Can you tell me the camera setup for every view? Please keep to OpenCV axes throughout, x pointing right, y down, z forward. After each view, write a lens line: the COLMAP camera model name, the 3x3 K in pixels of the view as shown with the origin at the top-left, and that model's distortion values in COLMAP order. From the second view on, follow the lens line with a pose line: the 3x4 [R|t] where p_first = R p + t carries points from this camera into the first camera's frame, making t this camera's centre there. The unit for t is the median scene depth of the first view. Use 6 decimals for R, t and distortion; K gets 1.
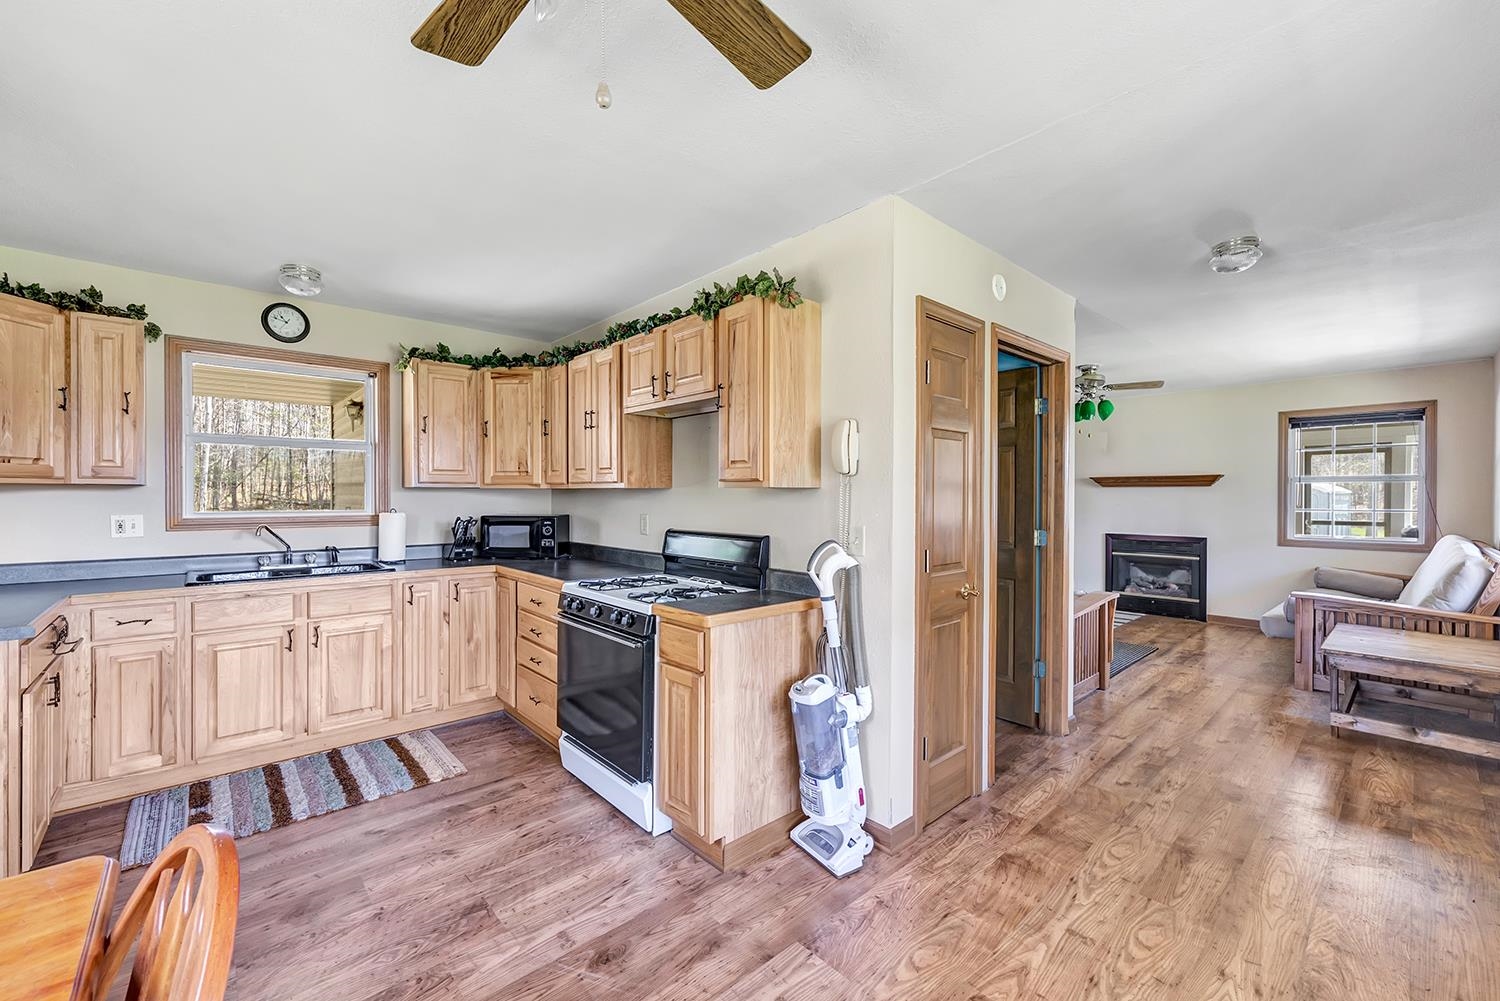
lens RADIAL K [[613.3, 0, 737.7], [0, 613.3, 498.8], [0, 0, 1]] dist [-0.000104, 0.000006]
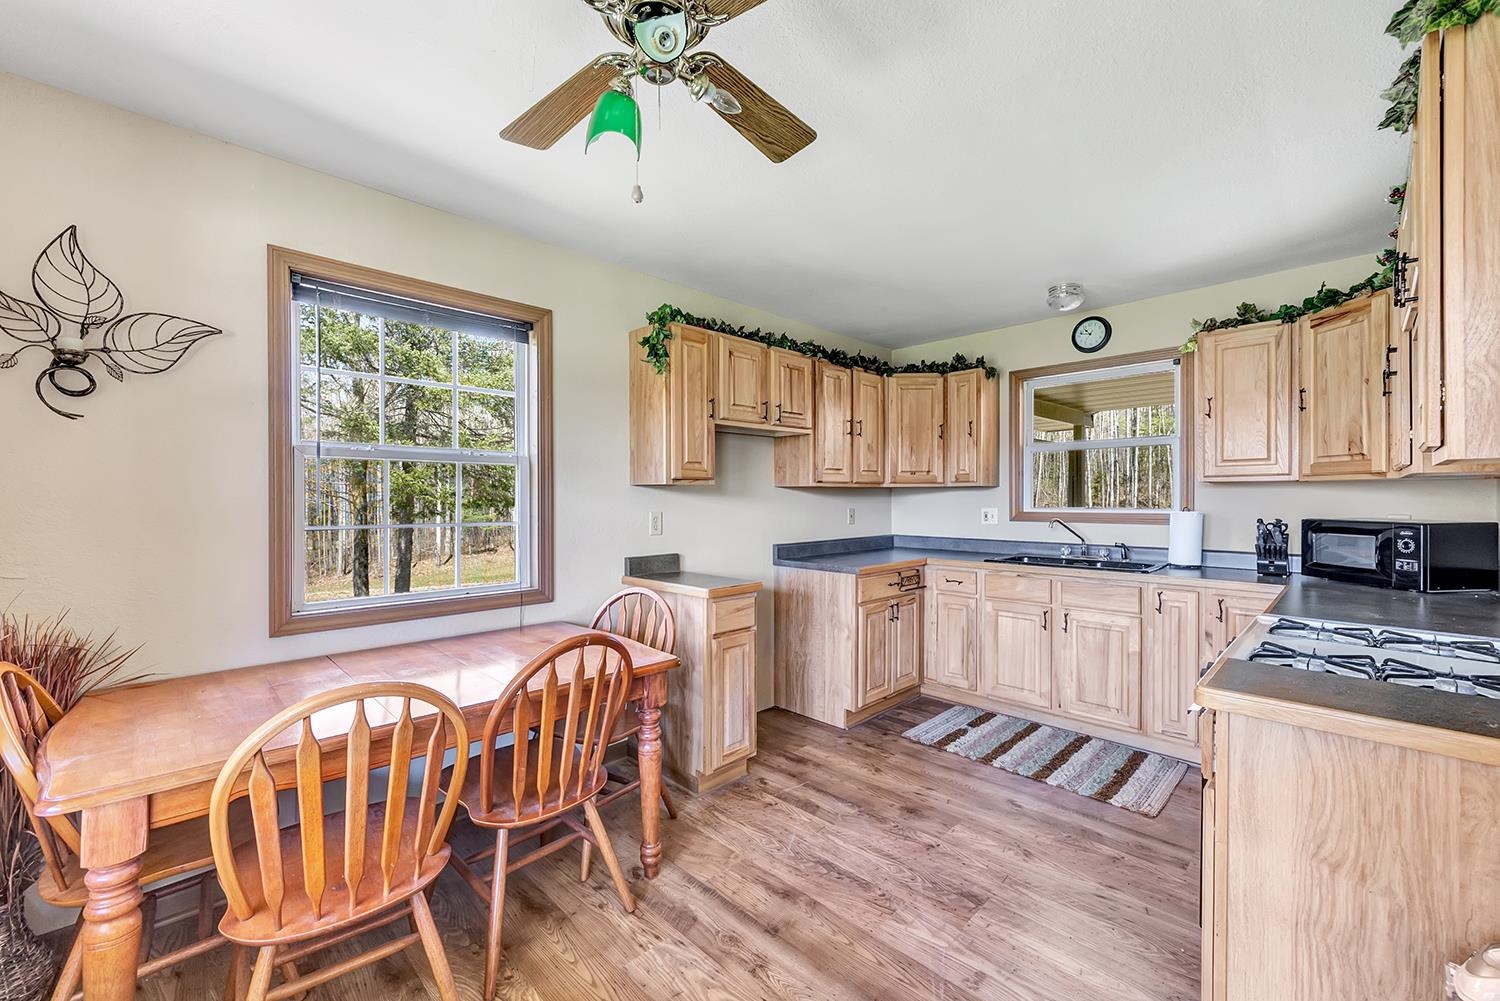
lens RADIAL K [[613.3, 0, 737.7], [0, 613.3, 498.8], [0, 0, 1]] dist [-0.000104, 0.000006]
pose [[0.027974, -0.001719, -0.999607, 0.386017], [-0.003047, 0.999994, -0.001805, 0.009739], [0.999604, 0.003097, 0.027969, 0.394720]]
